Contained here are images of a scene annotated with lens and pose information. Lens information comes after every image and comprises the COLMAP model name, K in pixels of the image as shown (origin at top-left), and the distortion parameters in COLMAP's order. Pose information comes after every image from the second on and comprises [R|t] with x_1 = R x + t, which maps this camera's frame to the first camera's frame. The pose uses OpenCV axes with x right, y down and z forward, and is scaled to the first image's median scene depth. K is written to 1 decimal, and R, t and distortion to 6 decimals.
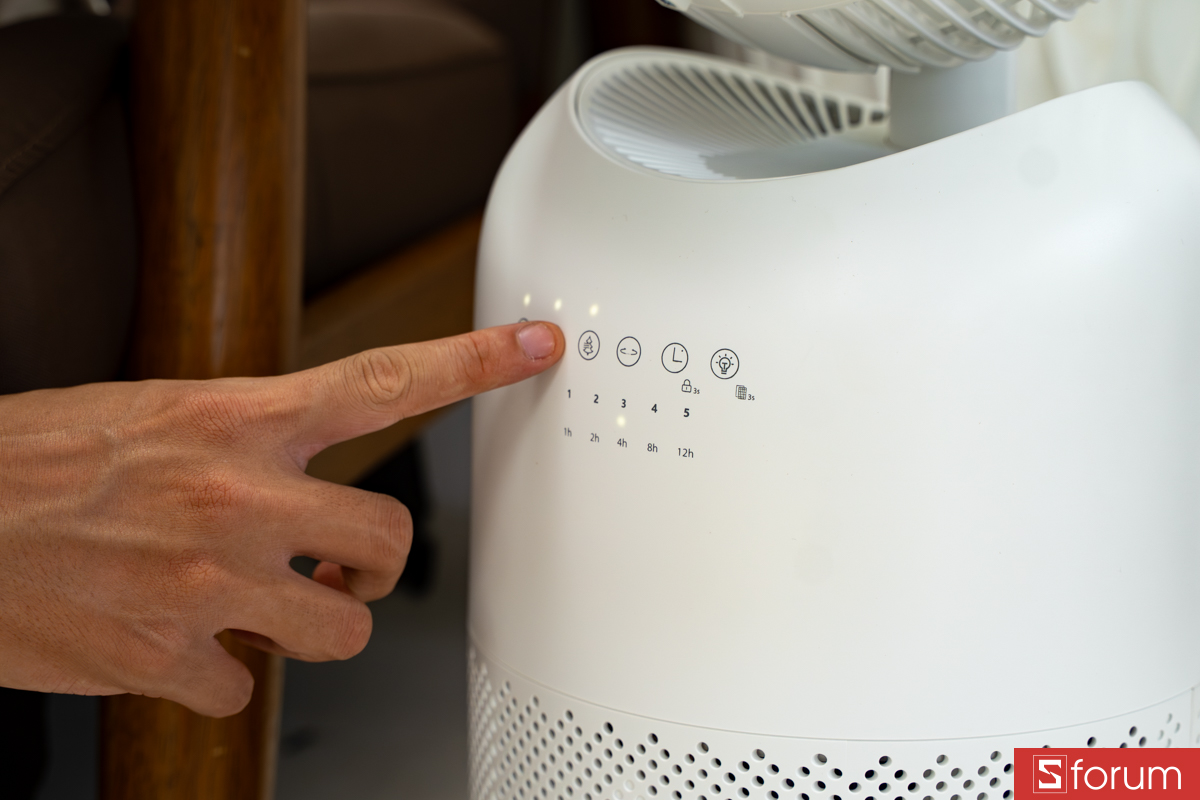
lens RADIAL K [[2605.6, 0, 598.6], [0, 2605.6, 396.2], [0, 0, 1]] dist [0.115105, 0.000000]
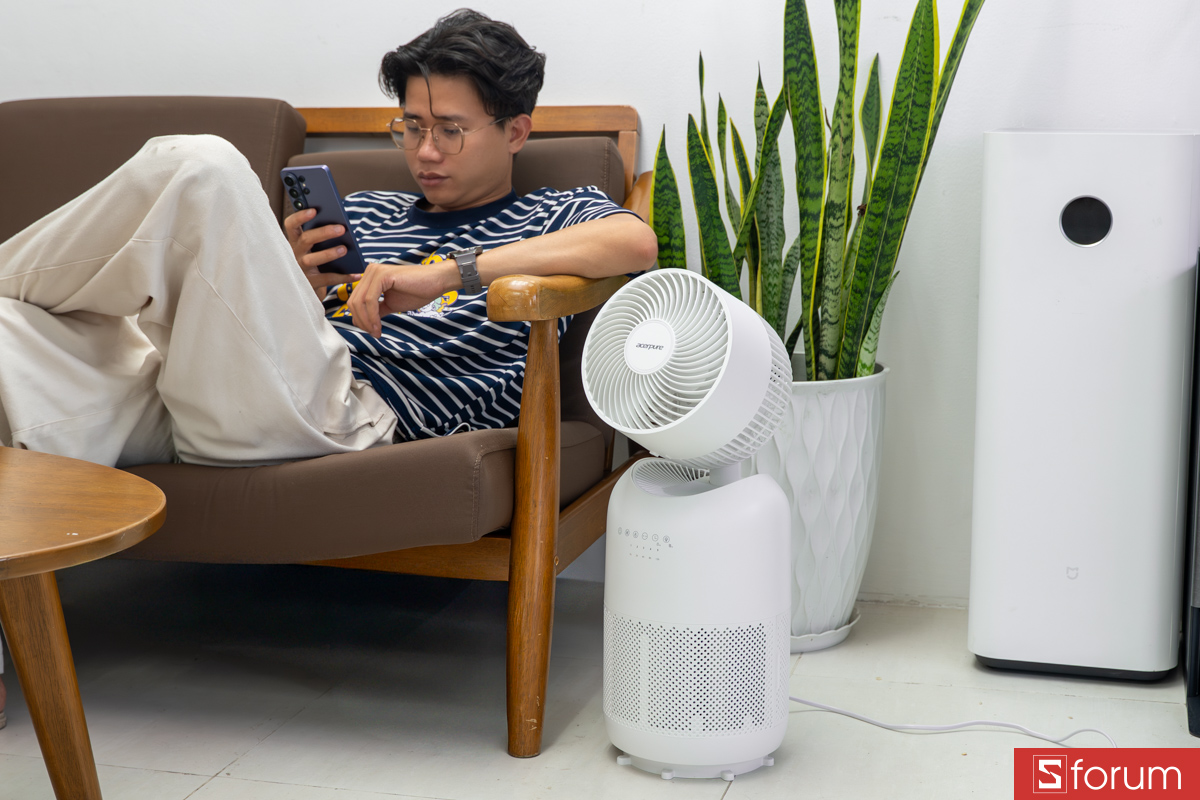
lens RADIAL K [[1900.1, 0, 573.3], [0, 1900.1, 407.9], [0, 0, 1]] dist [-0.067172, 0.000000]
pose [[0.999777, 0.005372, -0.020429, -0.043997], [-0.006740, 0.997696, -0.067514, -0.015570], [0.020020, 0.067637, 0.997509, -2.194390]]
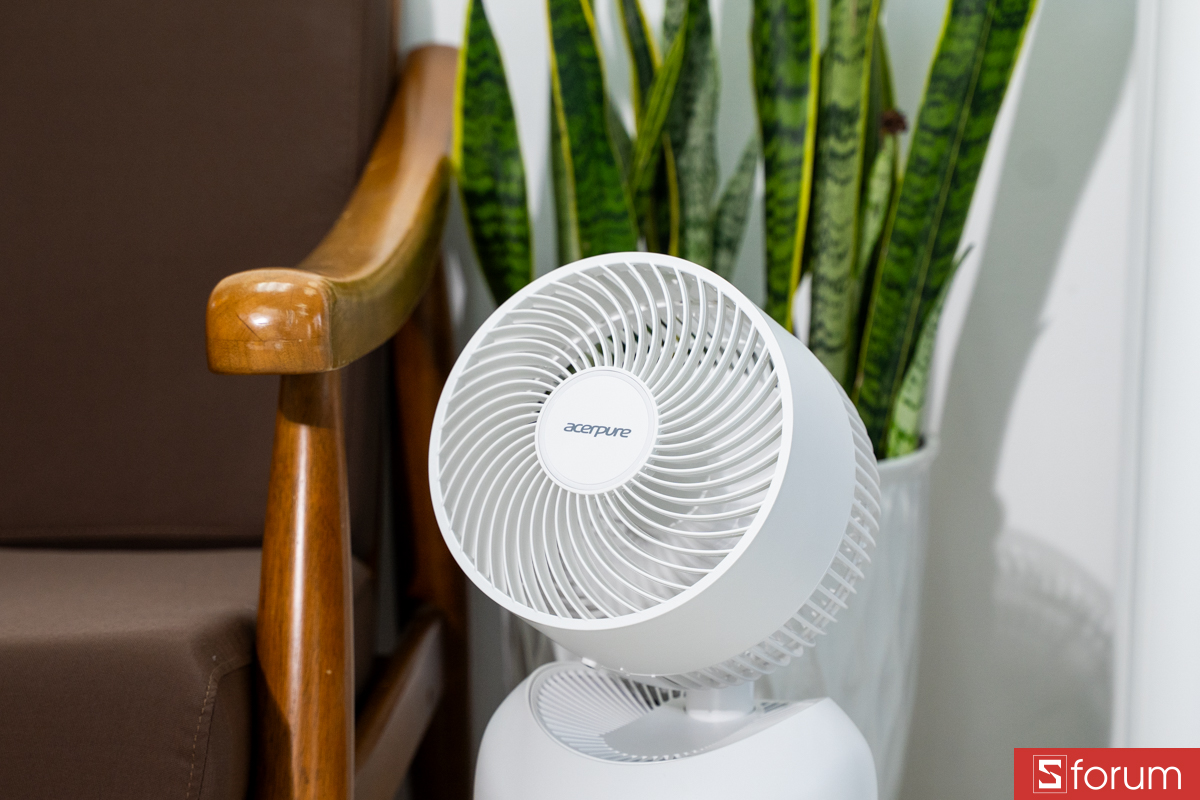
lens RADIAL K [[2845.6, 0, 592.9], [0, 2845.6, 403.0], [0, 0, 1]] dist [0.153566, 0.000000]
pose [[0.984993, -0.012241, 0.172160, -0.340920], [0.025087, 0.997043, -0.072640, -0.197988], [-0.170762, 0.075869, 0.982387, -1.113374]]
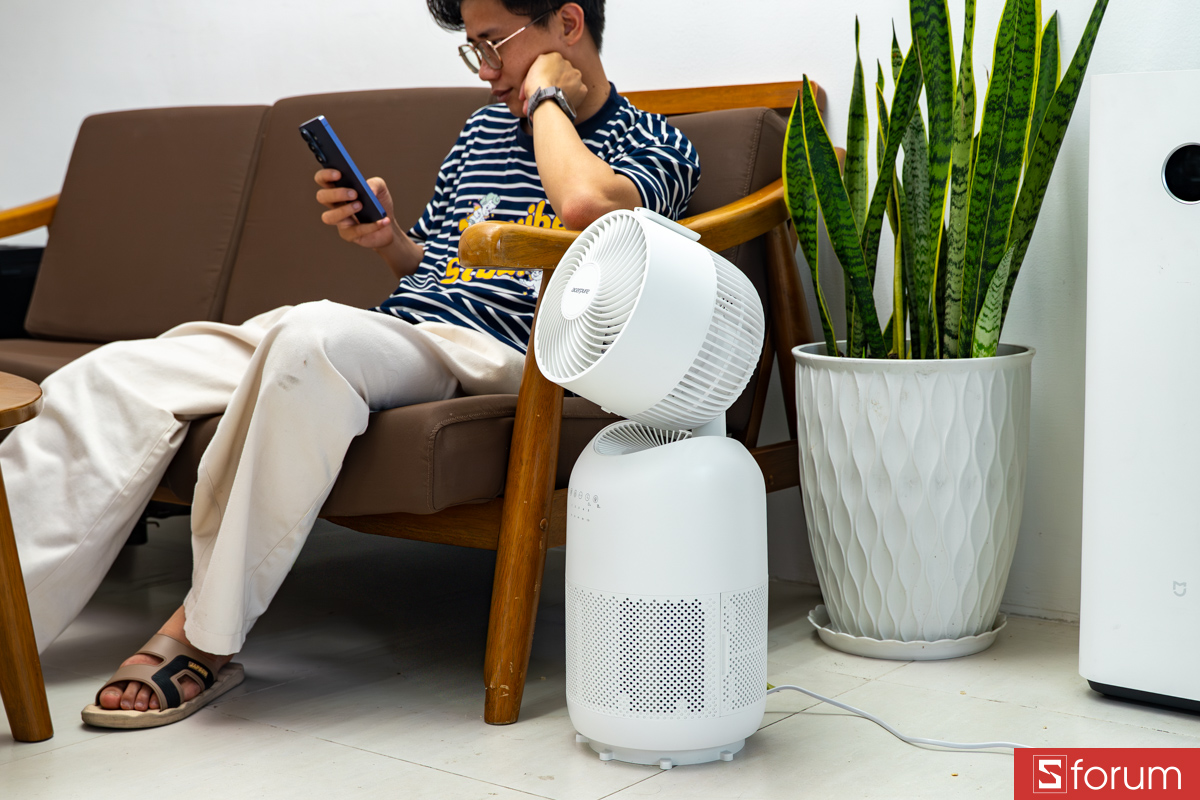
lens RADIAL K [[1747.7, 0, 620.4], [0, 1747.7, 422.7], [0, 0, 1]] dist [-0.056384, 0.000000]
pose [[0.917546, 0.045009, -0.395074, 1.144982], [-0.082017, 0.993630, -0.077281, 0.076285], [0.389079, 0.103312, 0.915393, -1.500934]]
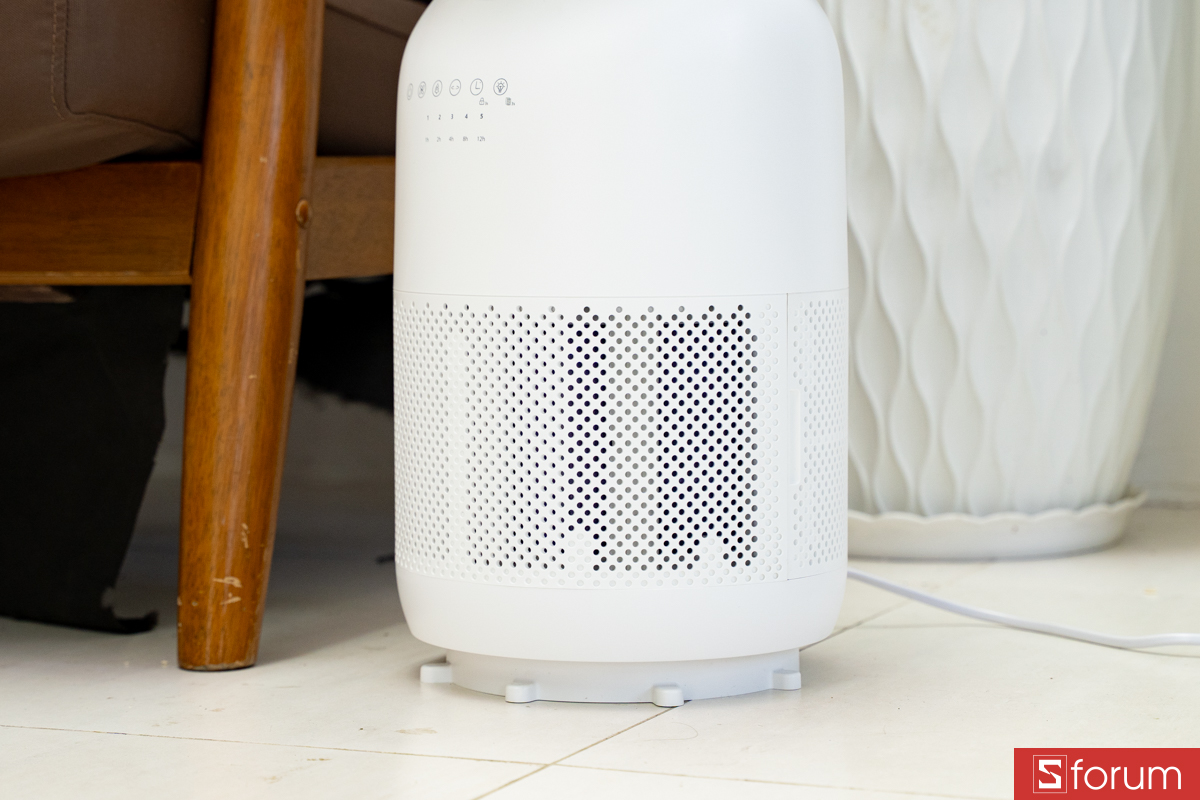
lens RADIAL K [[3023.4, 0, 600.5], [0, 3023.4, 406.0], [0, 0, 1]] dist [0.246002, 0.000000]
pose [[0.988433, 0.006268, -0.151530, 0.424320], [-0.027101, 0.990363, -0.135817, 0.476363], [0.149218, 0.138353, 0.979077, -0.988387]]
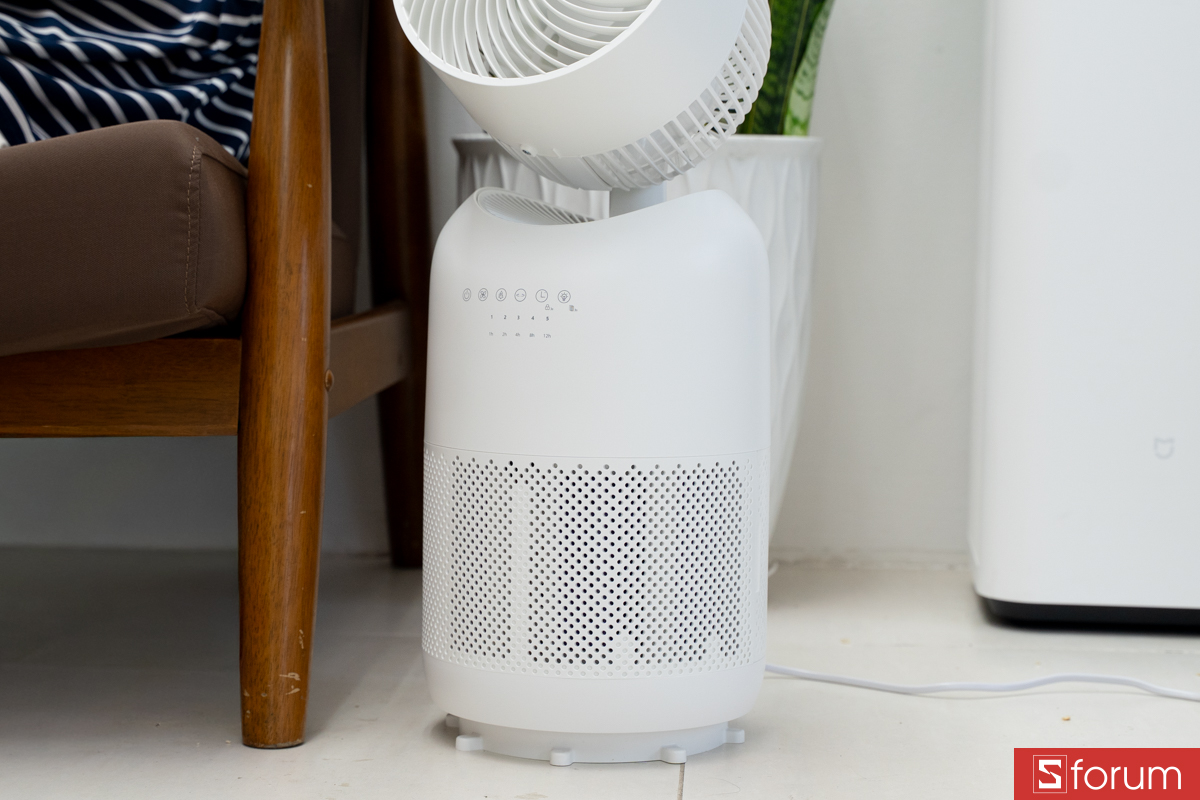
lens RADIAL K [[2465.8, 0, 596.4], [0, 2465.8, 425.0], [0, 0, 1]] dist [0.044301, 0.000000]
pose [[0.981806, -0.001889, 0.189877, -0.337199], [0.026910, 0.991242, -0.129286, 0.380951], [-0.187970, 0.132044, 0.973258, -1.130055]]
